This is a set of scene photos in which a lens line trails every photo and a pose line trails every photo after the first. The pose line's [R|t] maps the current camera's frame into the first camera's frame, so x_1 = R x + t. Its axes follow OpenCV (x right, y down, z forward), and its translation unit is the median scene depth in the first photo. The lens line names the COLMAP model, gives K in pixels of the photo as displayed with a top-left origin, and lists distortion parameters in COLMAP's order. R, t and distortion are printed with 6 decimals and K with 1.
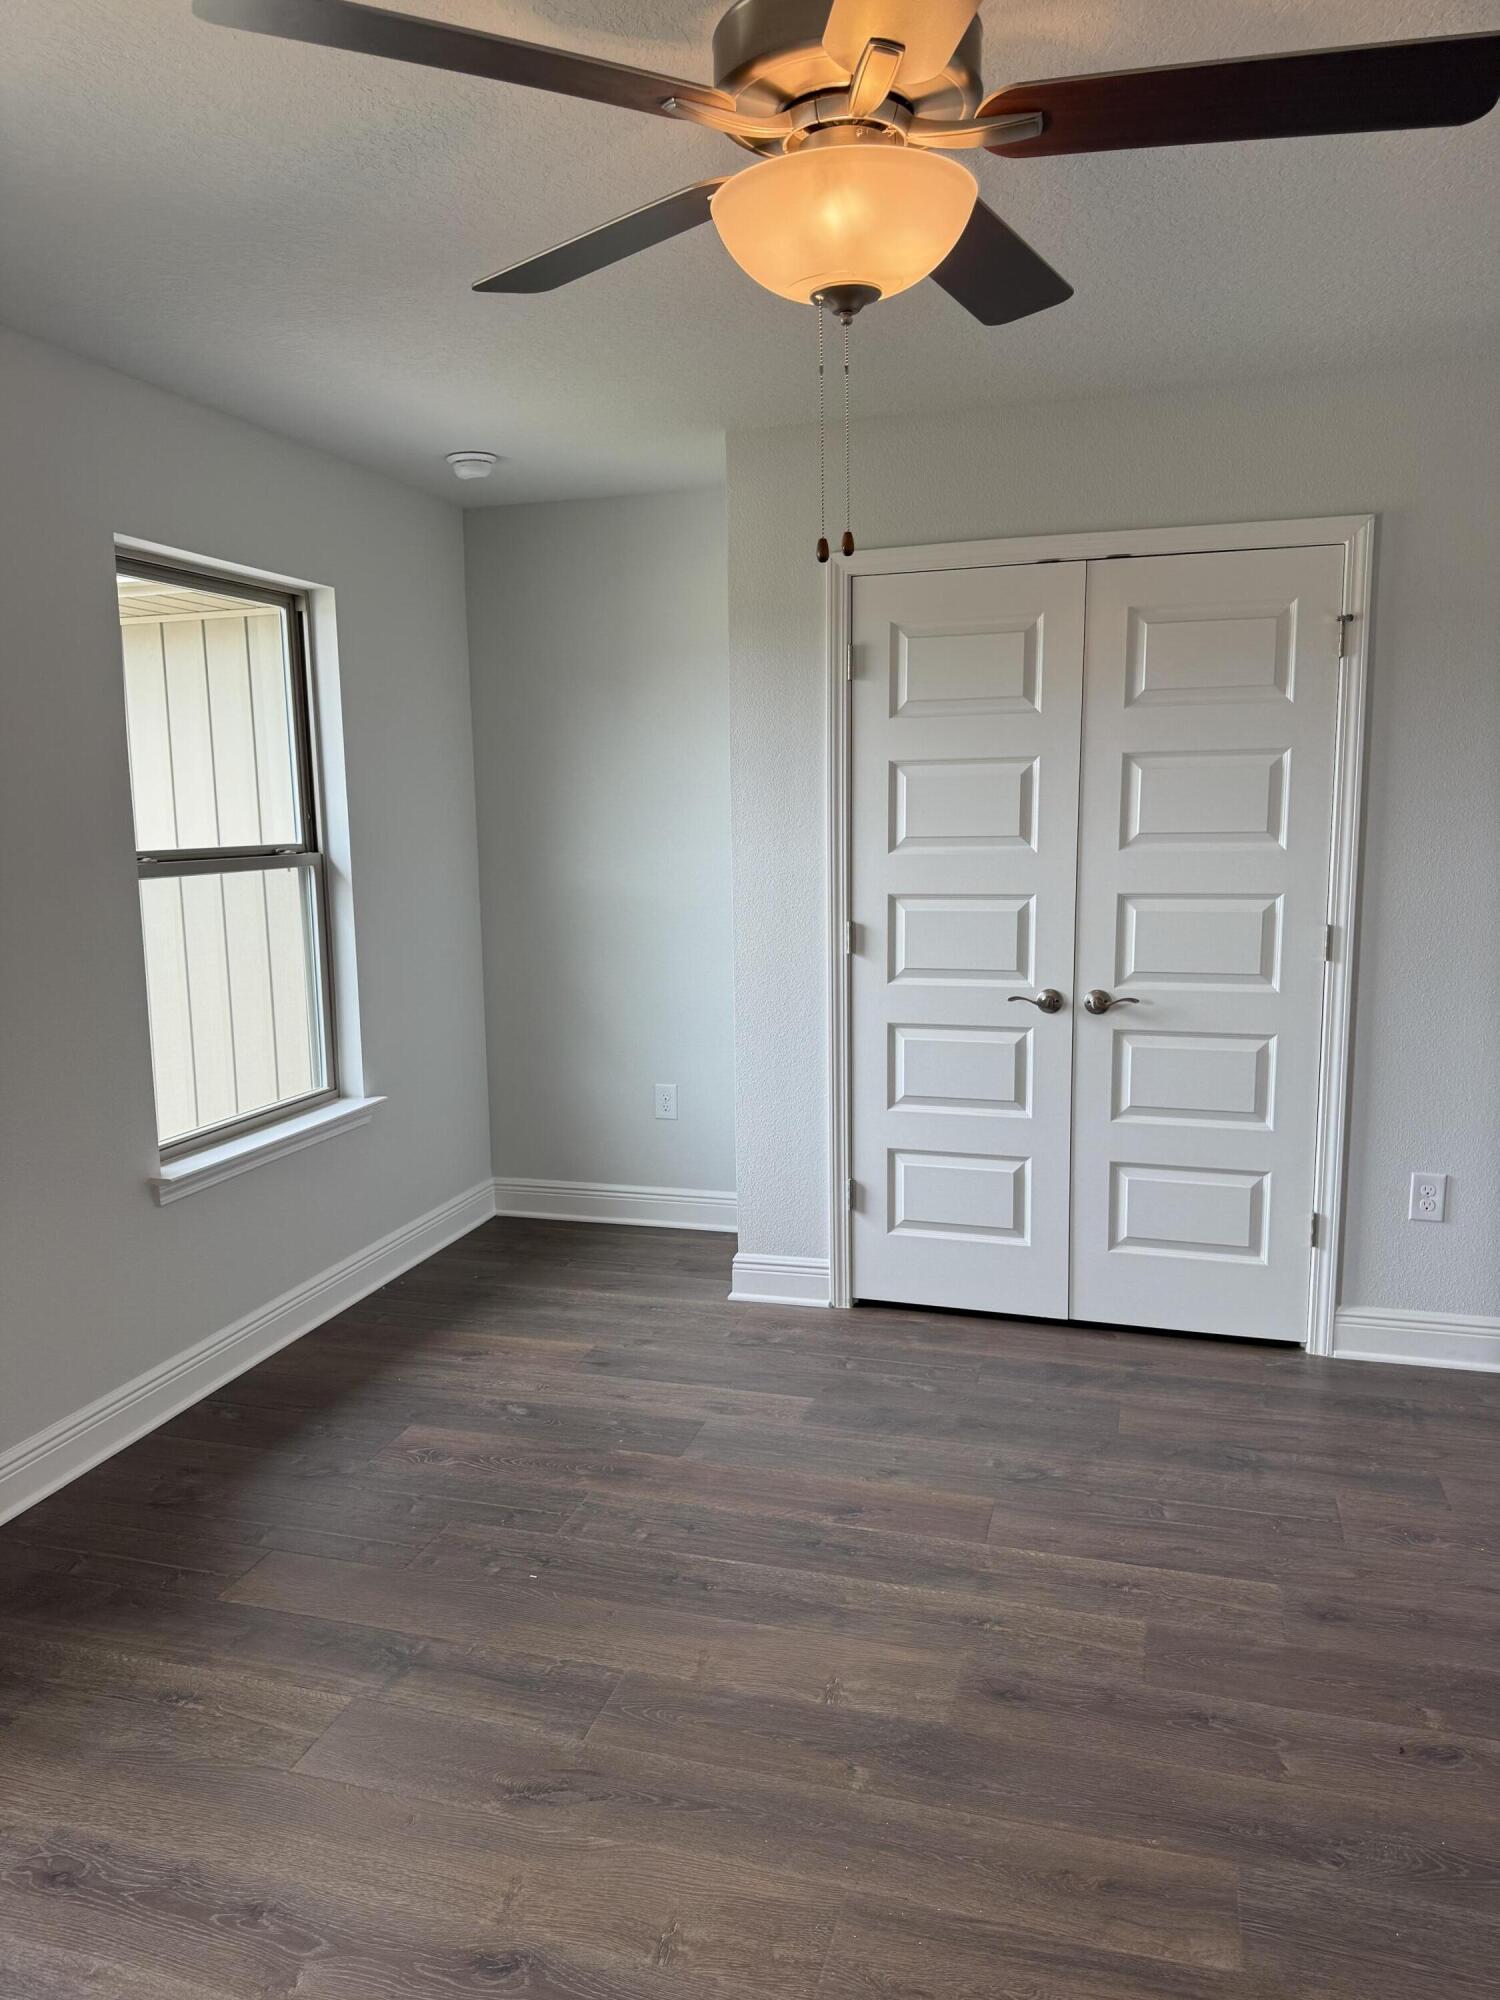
lens RADIAL K [[1387.8, 0, 750.0], [0, 1387.8, 1000.0], [0, 0, 1]] dist [-0.007513, -0.004225]
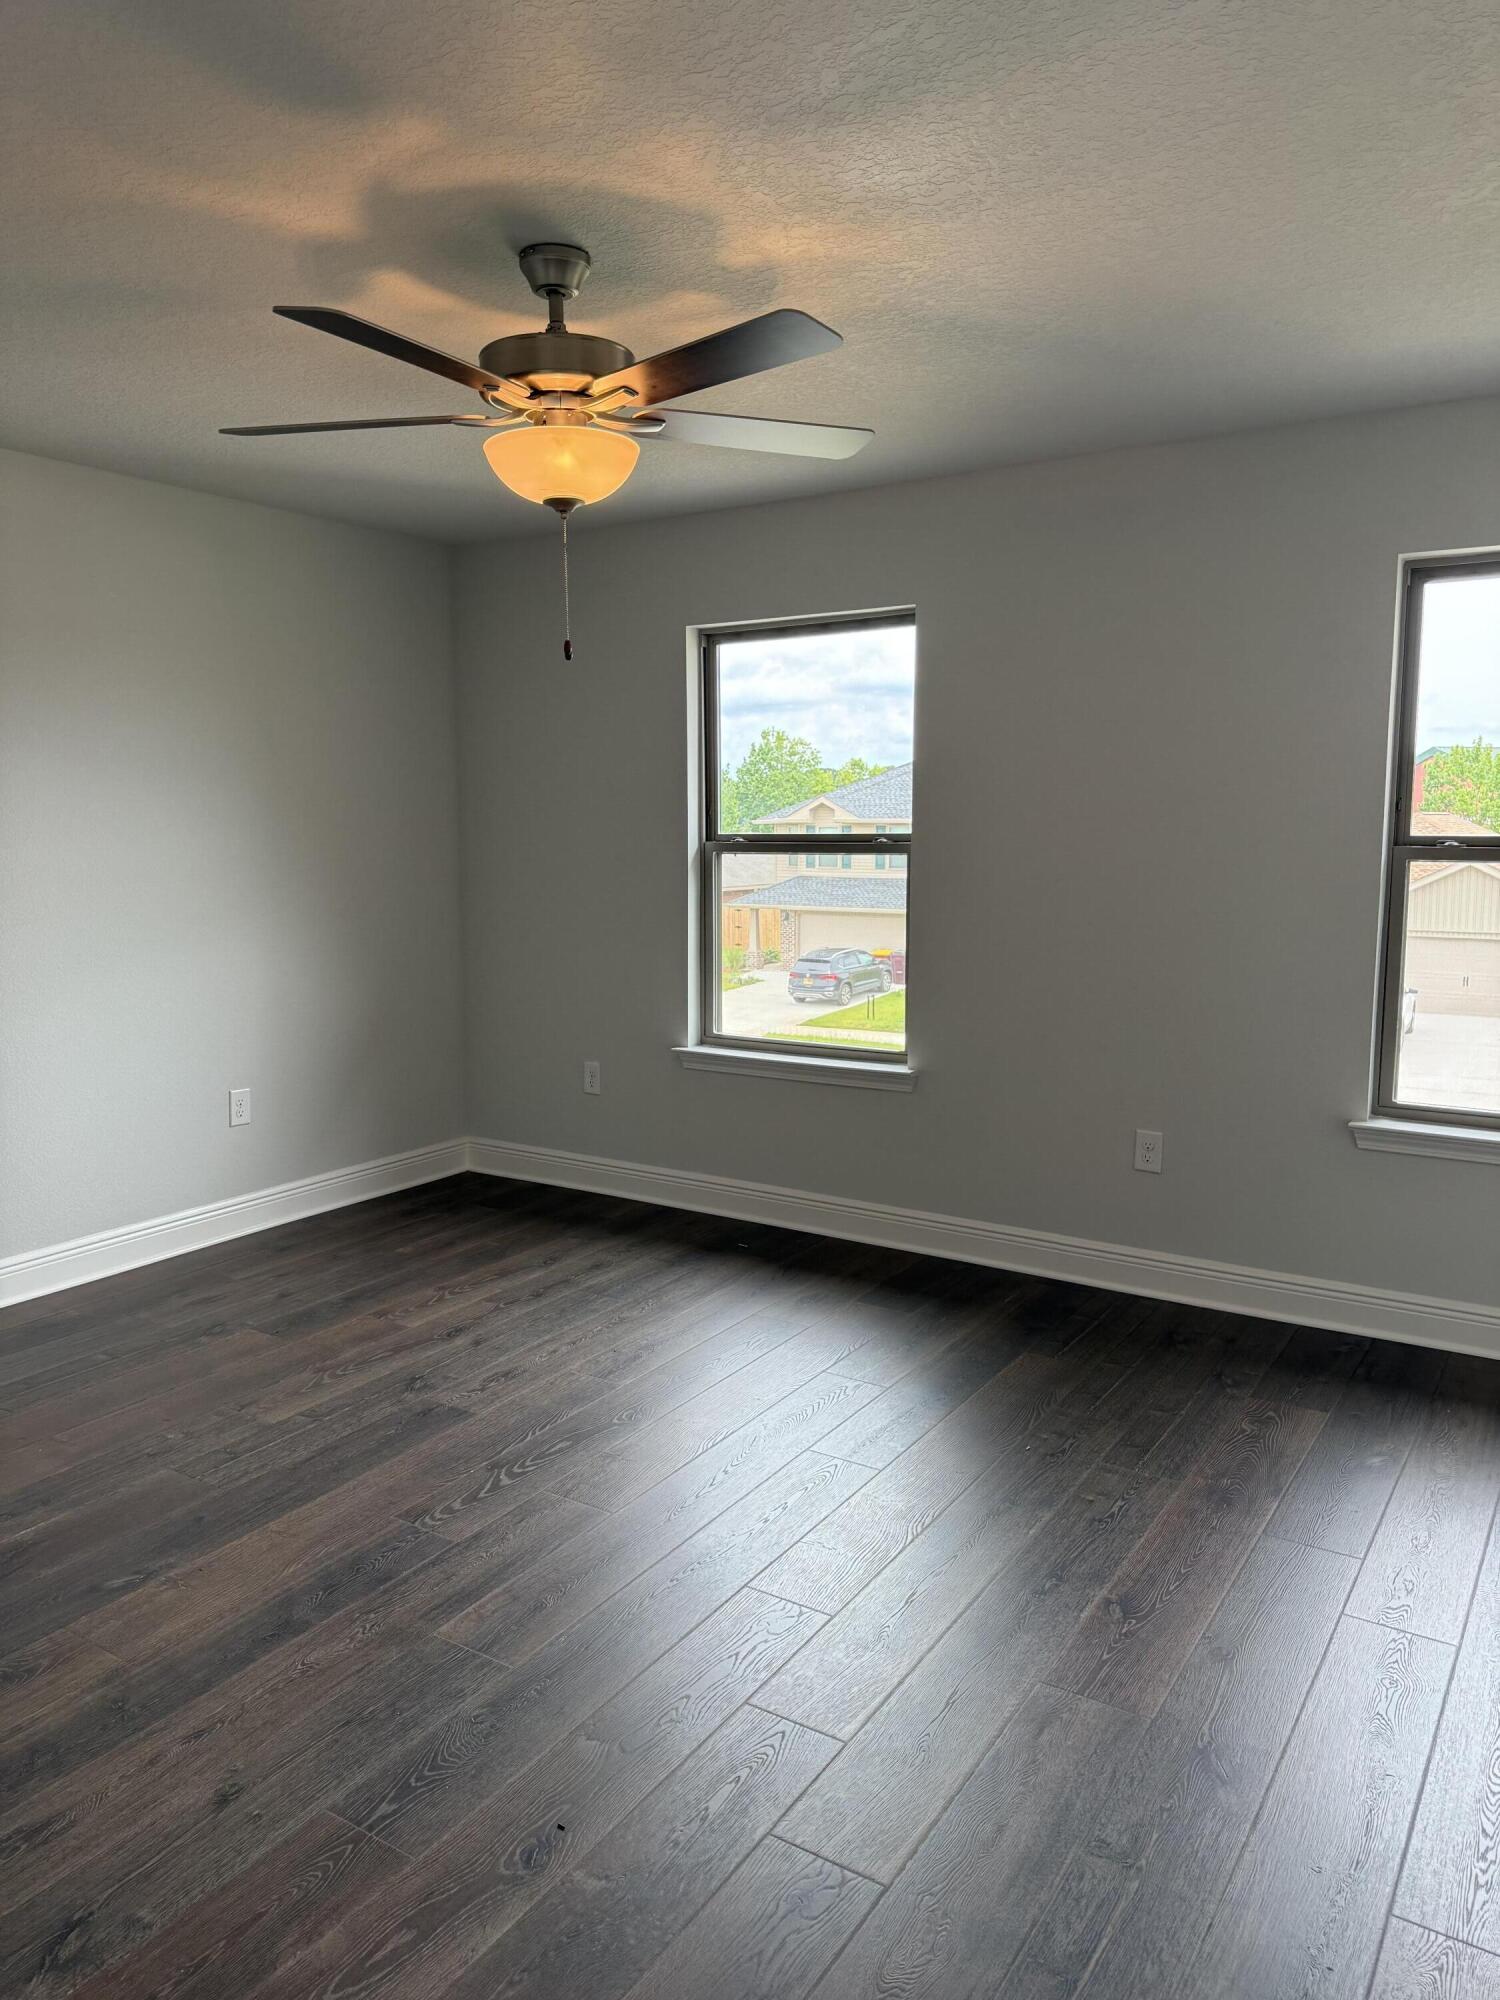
lens RADIAL K [[1432.9, 0, 779.7], [0, 1432.9, 1003.3], [0, 0, 1]] dist [0.092718, -0.101778]
pose [[-0.261001, 0.145683, -0.954282, 1.192572], [-0.113042, 0.977133, 0.180089, -0.187394], [0.958697, 0.154877, -0.238565, 1.183611]]
